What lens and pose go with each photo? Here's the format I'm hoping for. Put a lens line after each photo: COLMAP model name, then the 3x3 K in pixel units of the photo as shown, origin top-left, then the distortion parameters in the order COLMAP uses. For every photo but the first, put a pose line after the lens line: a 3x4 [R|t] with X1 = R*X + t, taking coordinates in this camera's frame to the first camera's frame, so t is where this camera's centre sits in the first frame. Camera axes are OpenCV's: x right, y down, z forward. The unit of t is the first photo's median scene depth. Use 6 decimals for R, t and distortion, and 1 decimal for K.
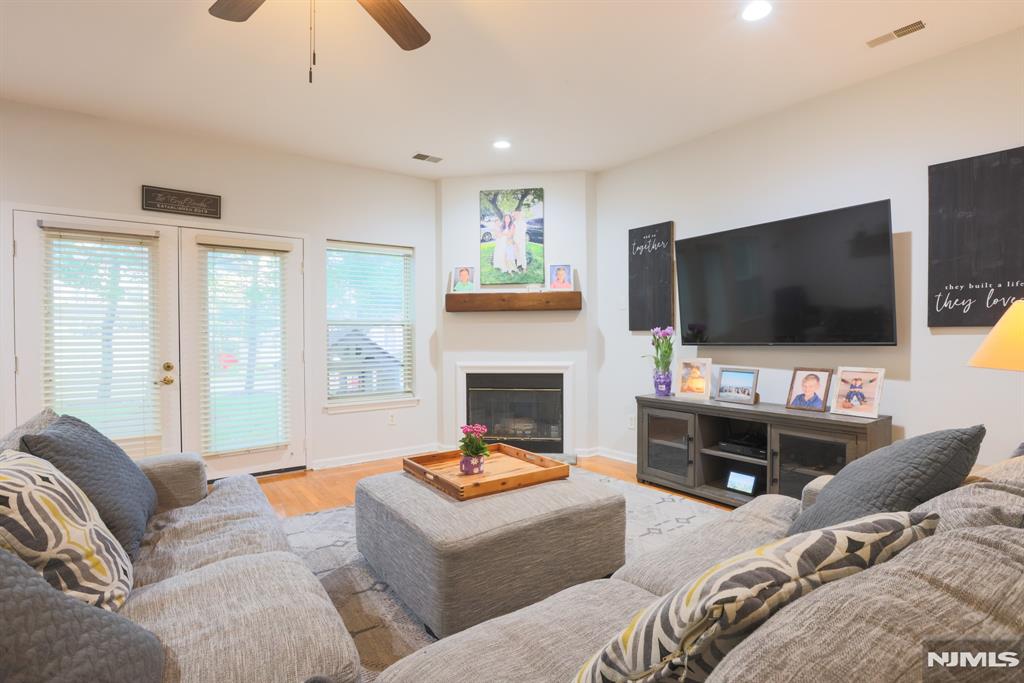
lens RADIAL K [[493.7, 0, 513.2], [0, 493.7, 339.9], [0, 0, 1]] dist [-0.061818, 0.029068]
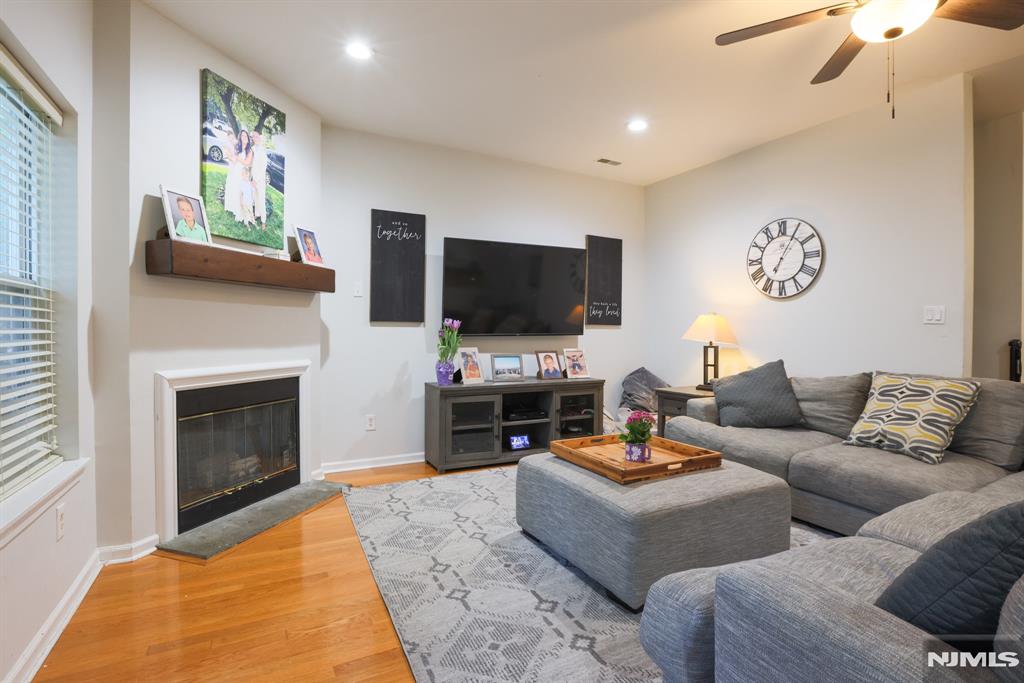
lens RADIAL K [[493.7, 0, 513.2], [0, 493.7, 339.9], [0, 0, 1]] dist [-0.061818, 0.029068]
pose [[0.150523, -0.008682, 0.988568, -0.576044], [0.003102, 0.999961, 0.008310, 0.008188], [-0.988602, 0.001815, 0.150544, 0.573620]]
